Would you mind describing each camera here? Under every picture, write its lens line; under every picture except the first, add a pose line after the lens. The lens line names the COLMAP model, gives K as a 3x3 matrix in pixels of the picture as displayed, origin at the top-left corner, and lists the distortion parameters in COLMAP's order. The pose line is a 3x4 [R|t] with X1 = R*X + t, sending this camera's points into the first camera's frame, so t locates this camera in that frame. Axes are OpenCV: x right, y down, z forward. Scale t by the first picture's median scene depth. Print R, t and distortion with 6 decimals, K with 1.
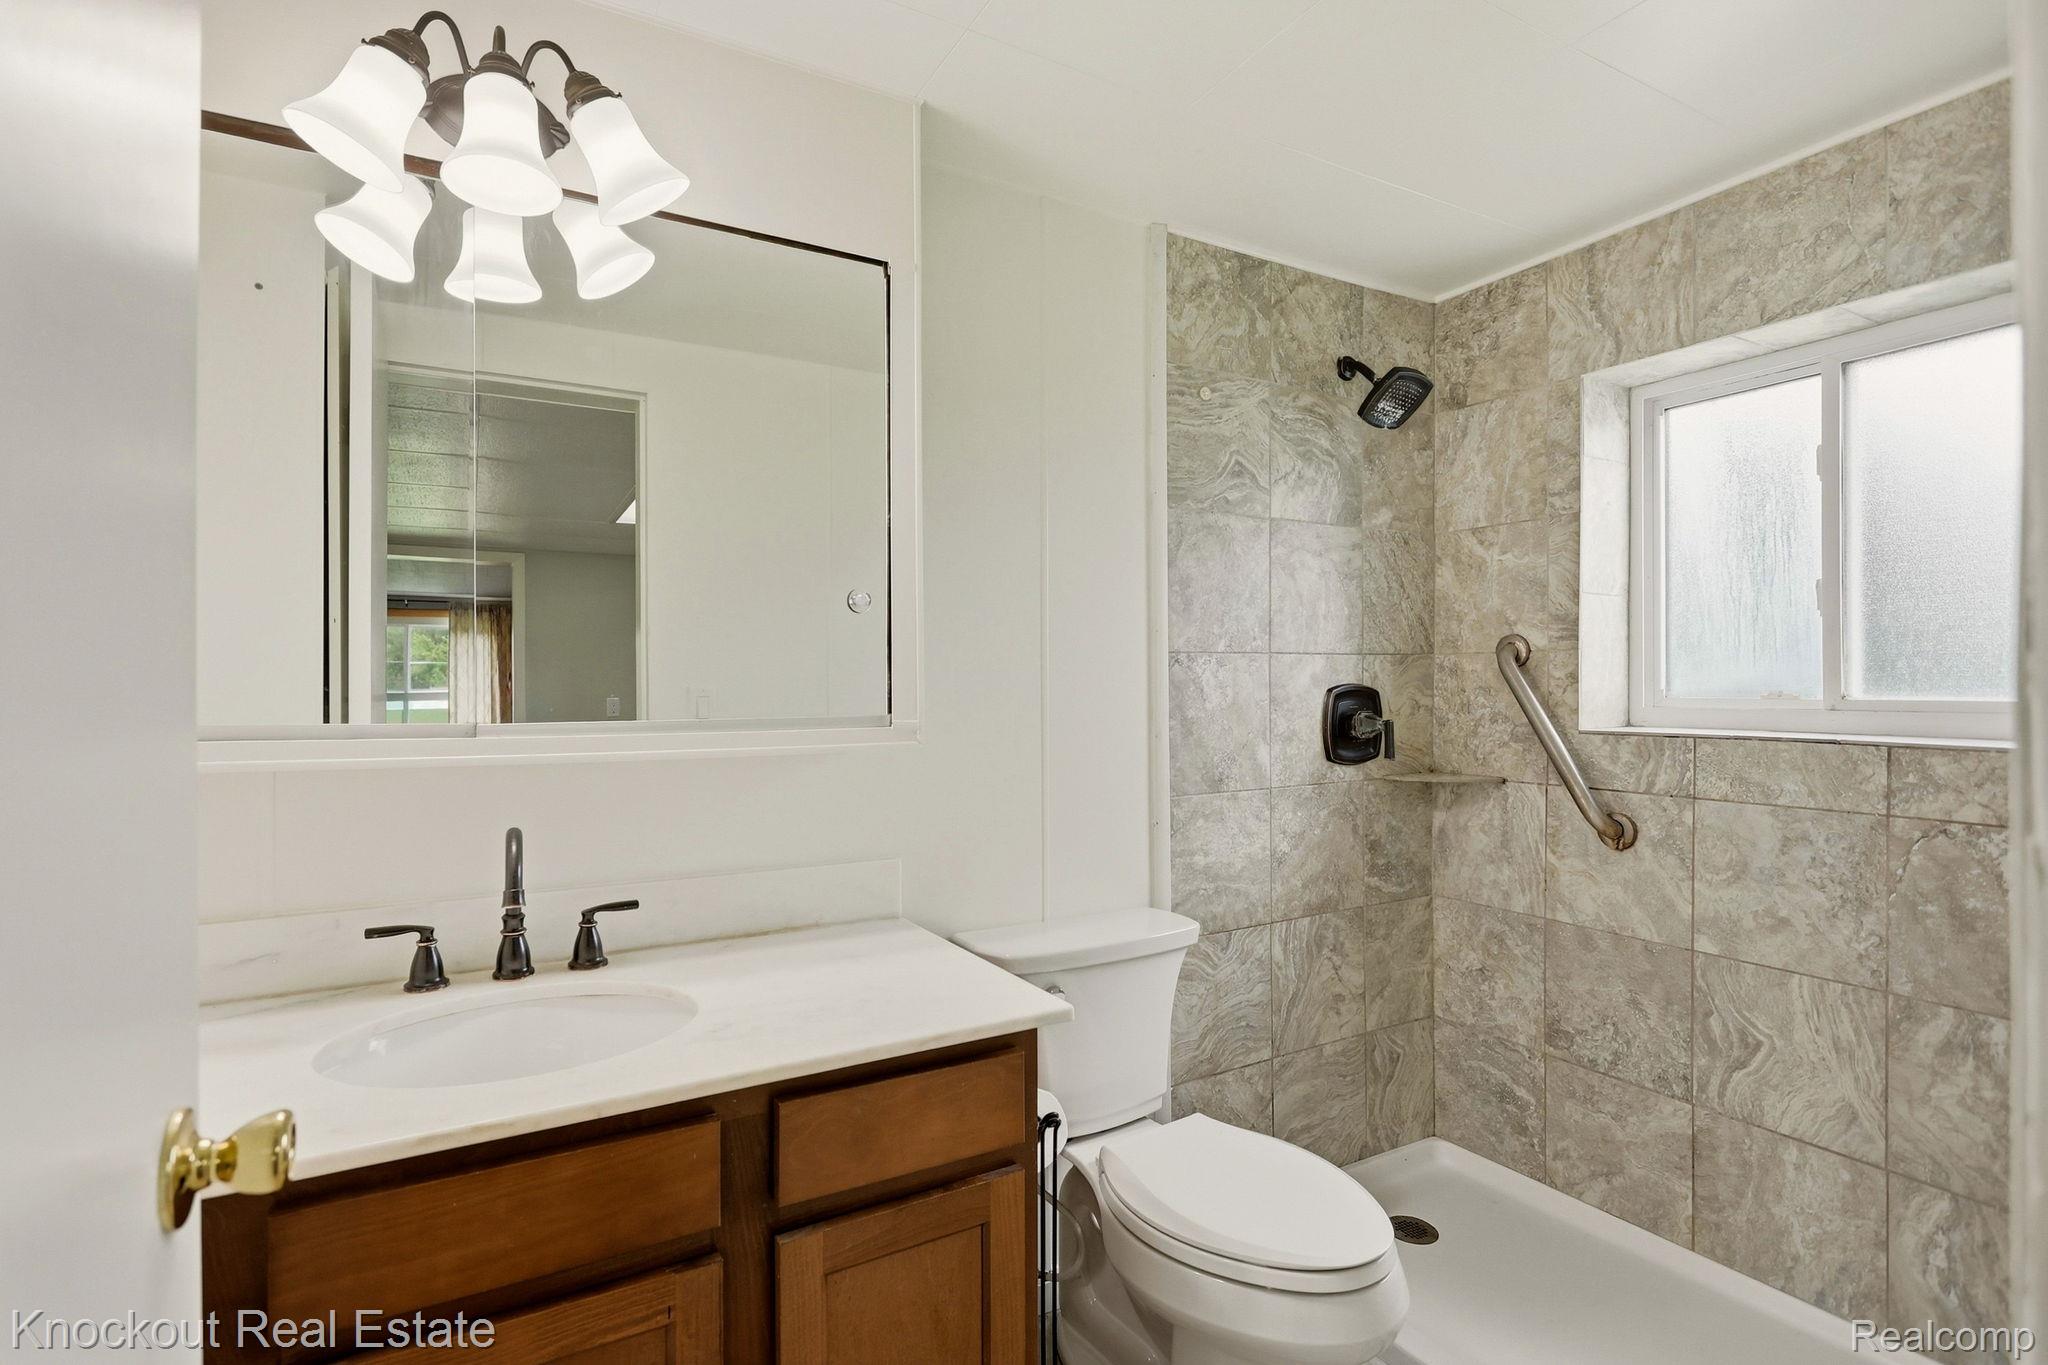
lens RADIAL K [[994.7, 0, 1019.8], [0, 994.7, 672.6], [0, 0, 1]] dist [-0.001081, -0.000335]
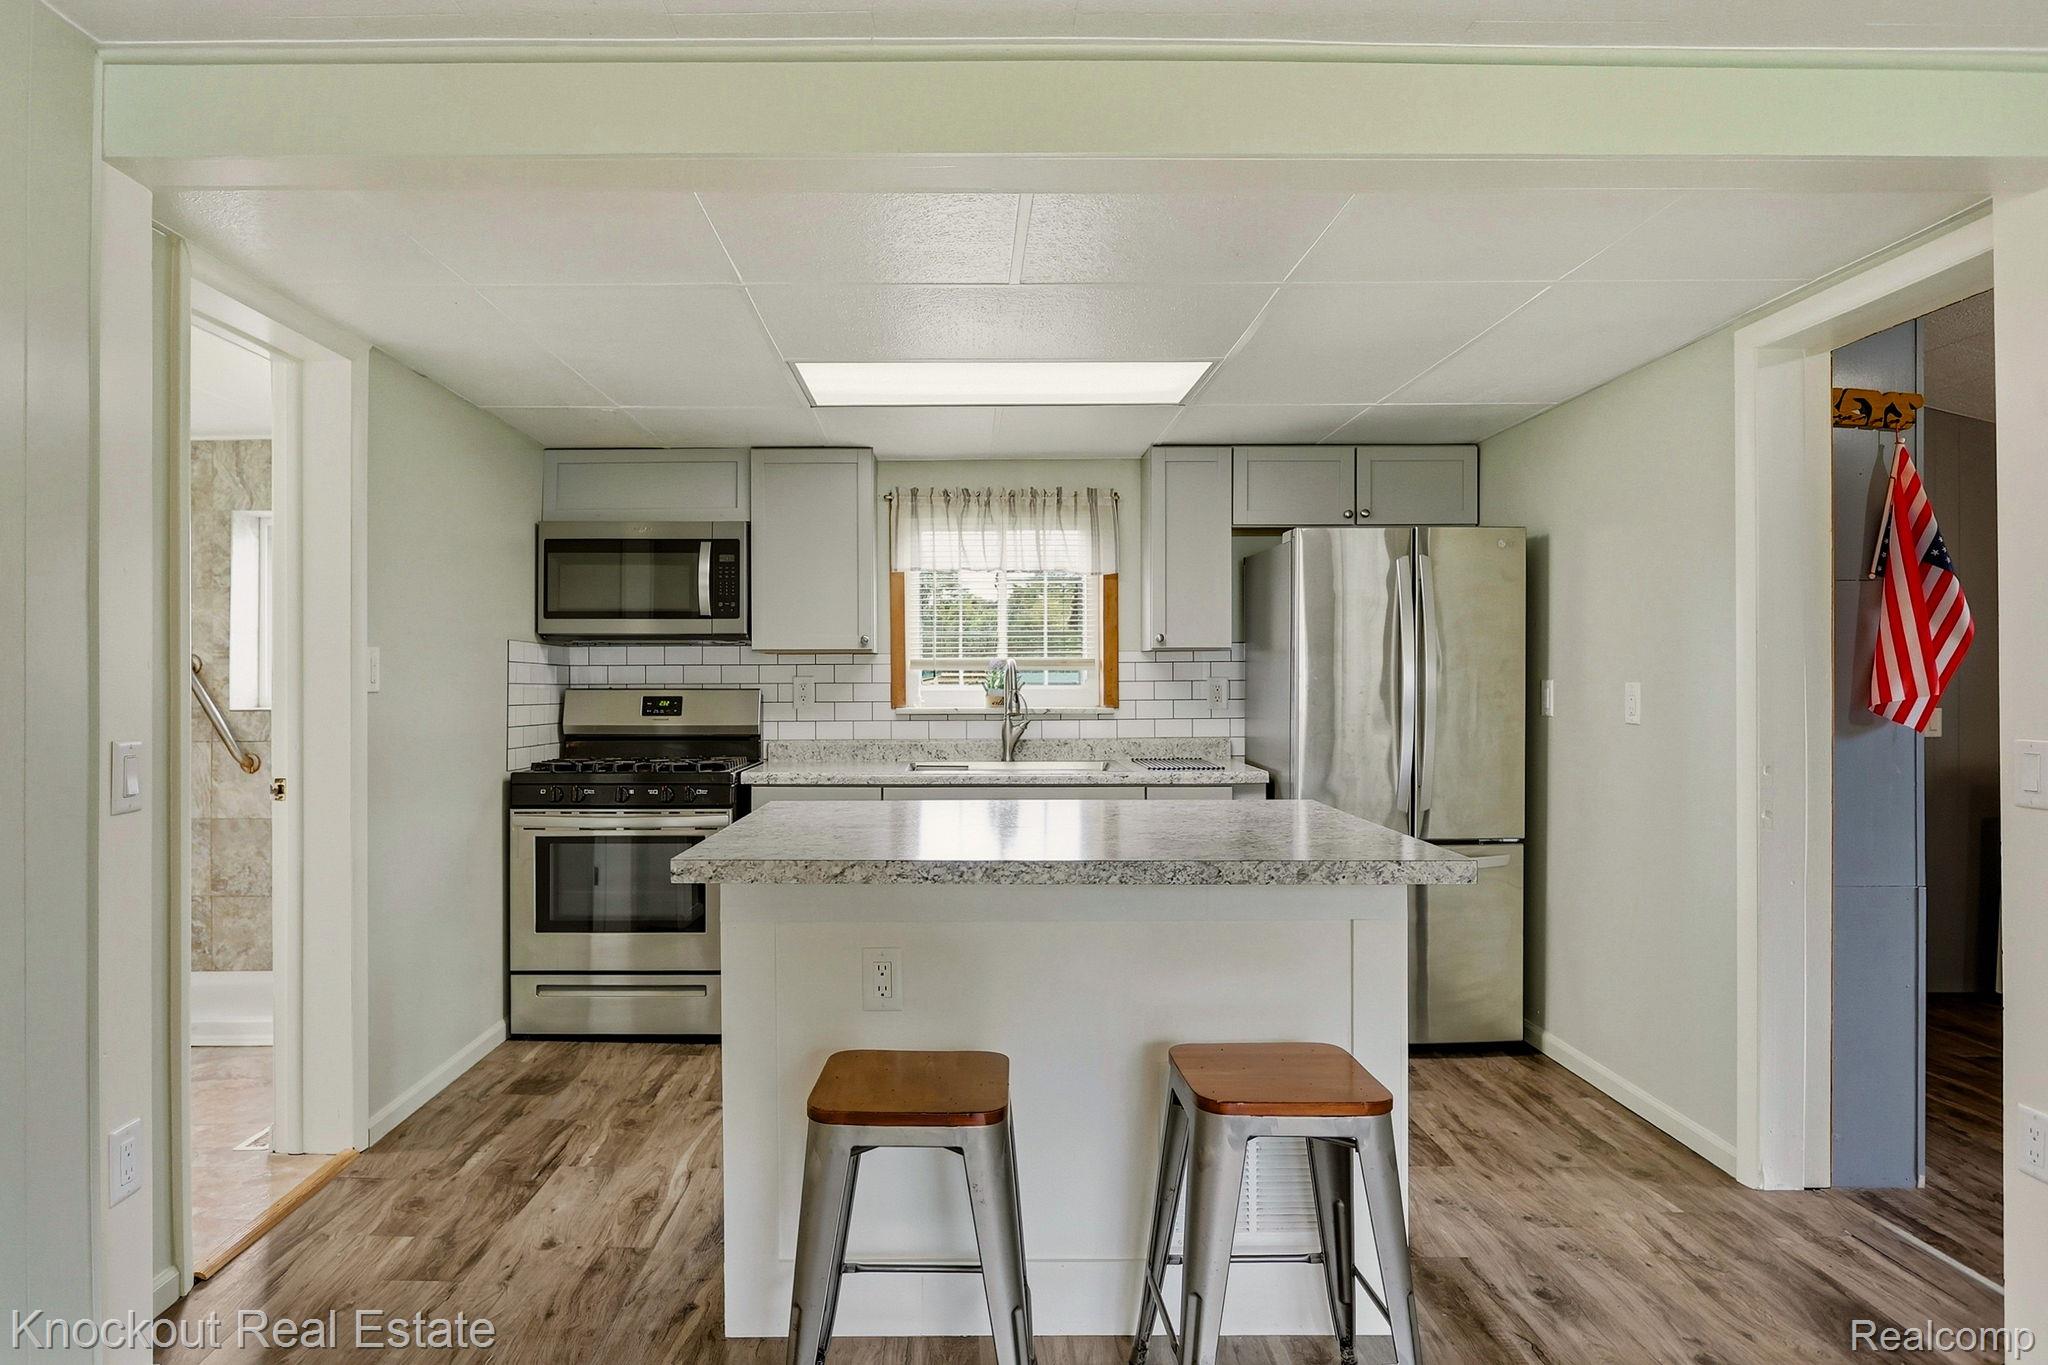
lens RADIAL K [[994.7, 0, 1027.5], [0, 994.7, 681.7], [0, 0, 1]] dist [-0.001081, -0.000335]
pose [[0.523344, -0.004367, 0.852111, -0.210151], [-0.006238, 0.999940, 0.008955, -0.016914], [-0.852099, -0.010002, 0.523285, -1.153994]]
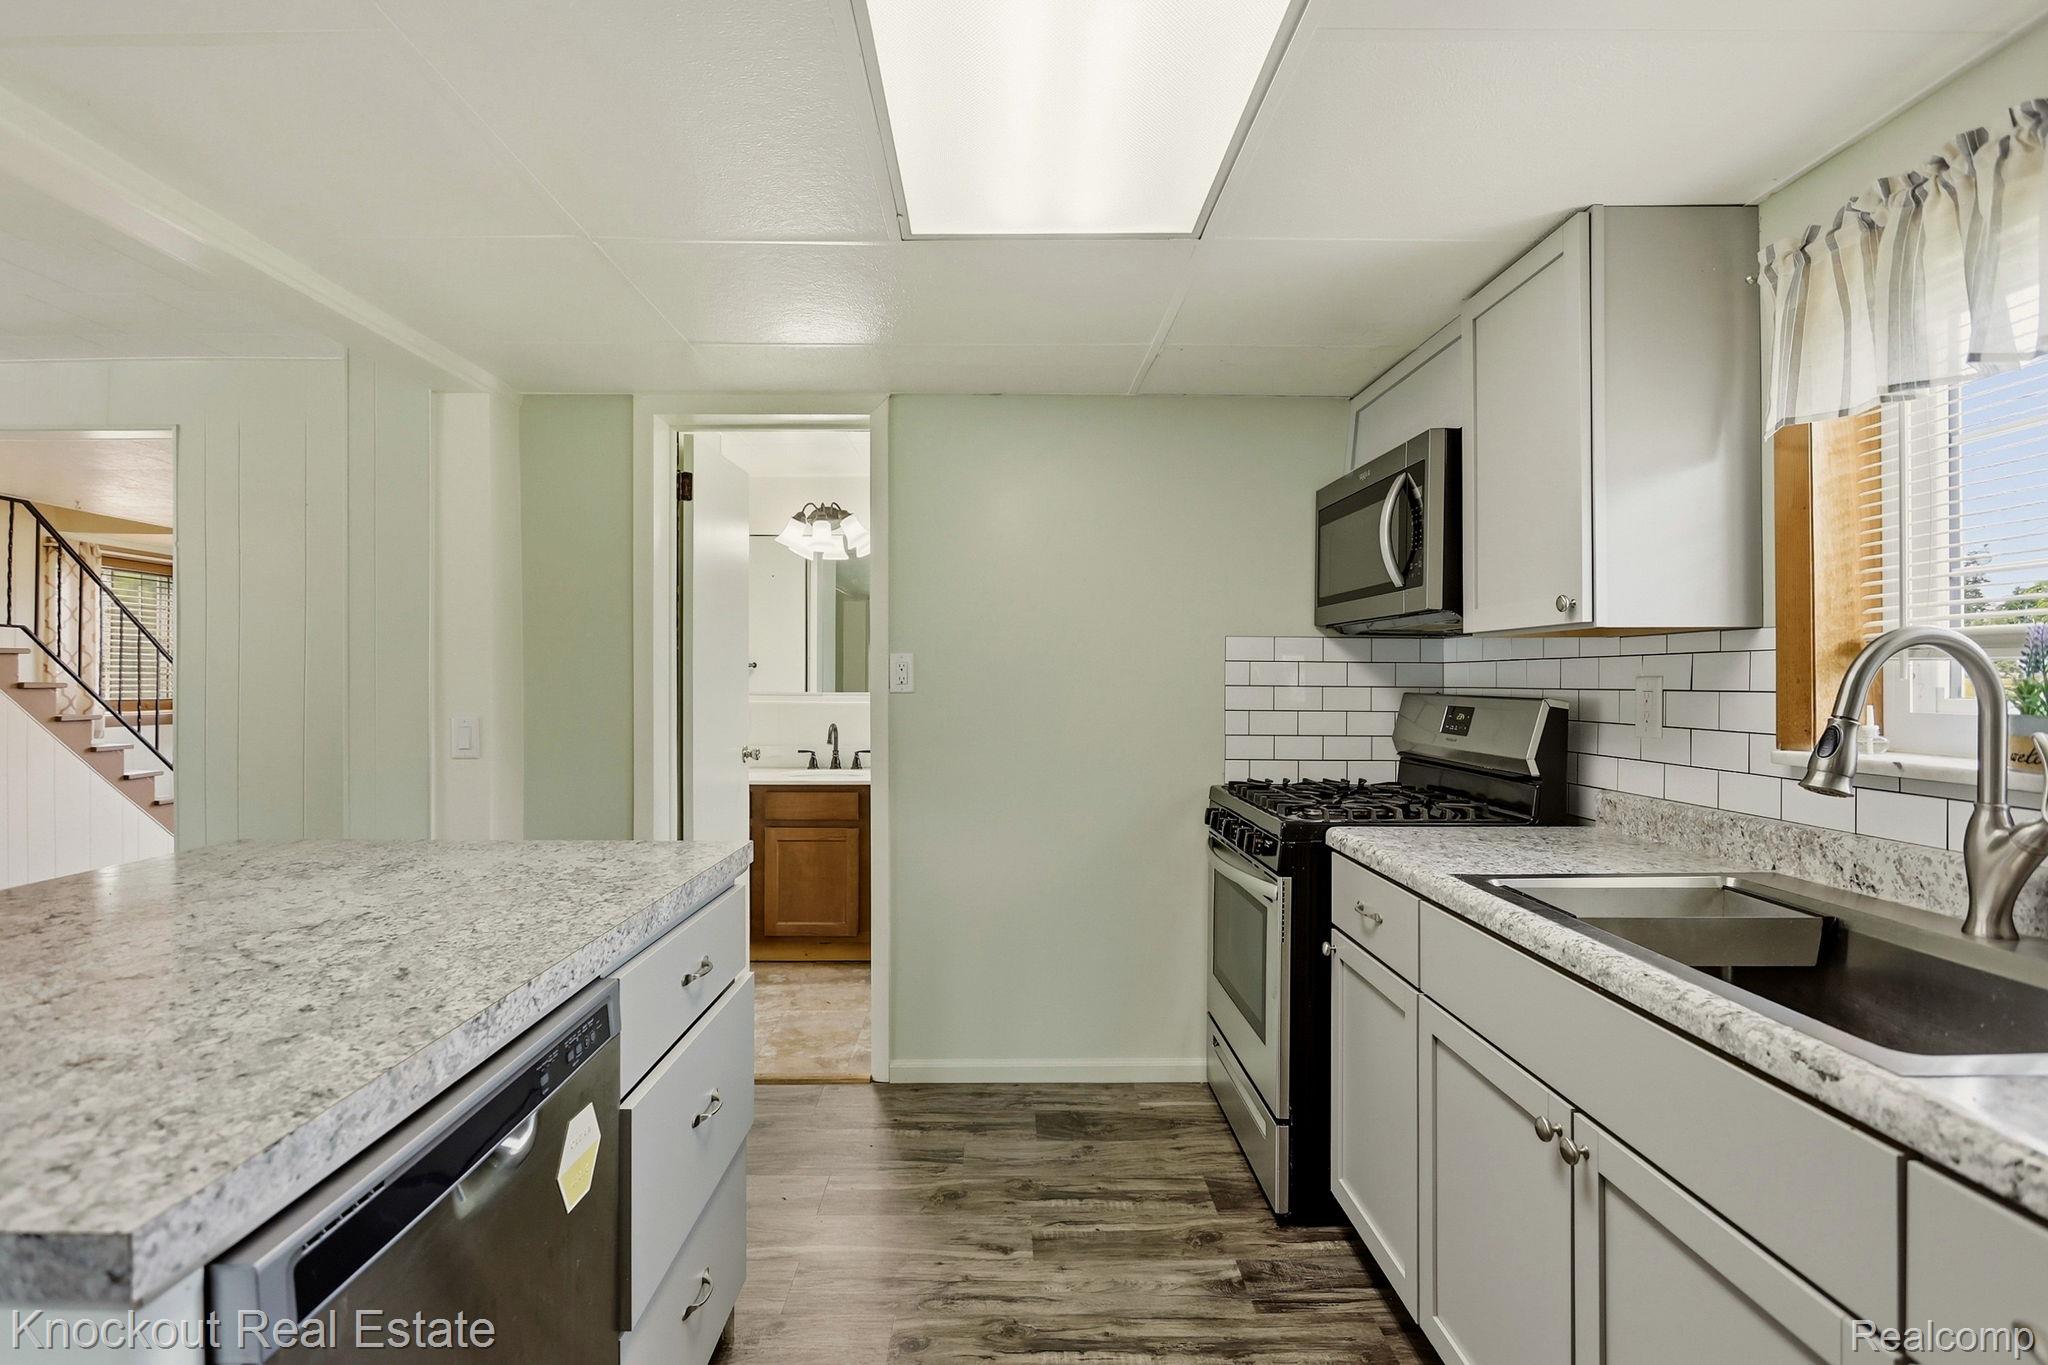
lens RADIAL K [[994.7, 0, 1025.4], [0, 994.7, 675.8], [0, 0, 1]] dist [-0.001081, -0.000335]
pose [[0.870211, 0.001475, -0.492676, 1.043808], [0.000419, 0.999993, 0.003734, -0.013131], [0.492678, -0.003456, 0.870205, -0.988302]]
